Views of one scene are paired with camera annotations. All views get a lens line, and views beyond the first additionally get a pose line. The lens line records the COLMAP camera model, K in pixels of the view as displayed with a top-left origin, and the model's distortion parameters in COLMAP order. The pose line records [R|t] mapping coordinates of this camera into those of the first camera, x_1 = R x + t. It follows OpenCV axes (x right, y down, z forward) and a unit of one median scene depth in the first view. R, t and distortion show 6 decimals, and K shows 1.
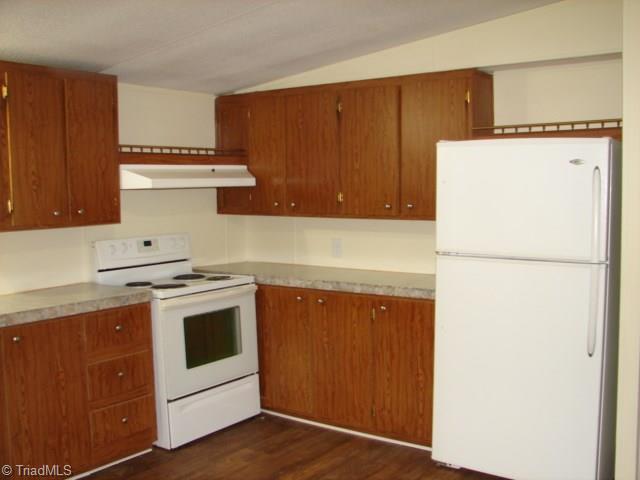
lens RADIAL K [[717.5, 0, 320.0], [0, 717.5, 240.0], [0, 0, 1]] dist [-0.202724, 0.313820]
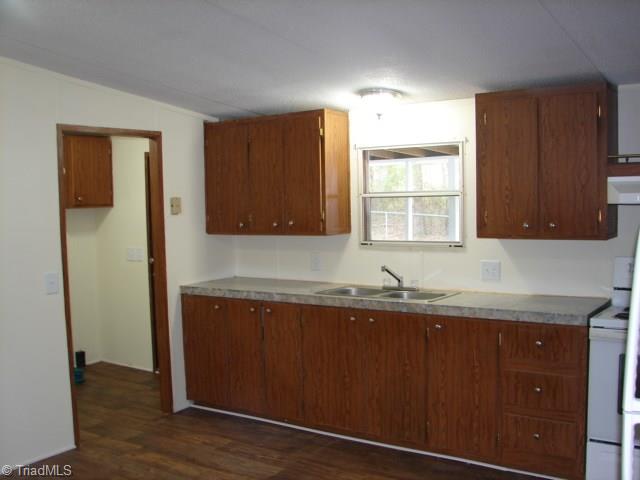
lens RADIAL K [[717.5, 0, 320.0], [0, 717.5, 240.0], [0, 0, 1]] dist [-0.202724, 0.313820]
pose [[0.026312, 0.080134, -0.996437, 0.702289], [-0.053049, 0.995489, 0.078657, -0.085431], [0.998245, 0.050791, 0.030445, 0.665414]]
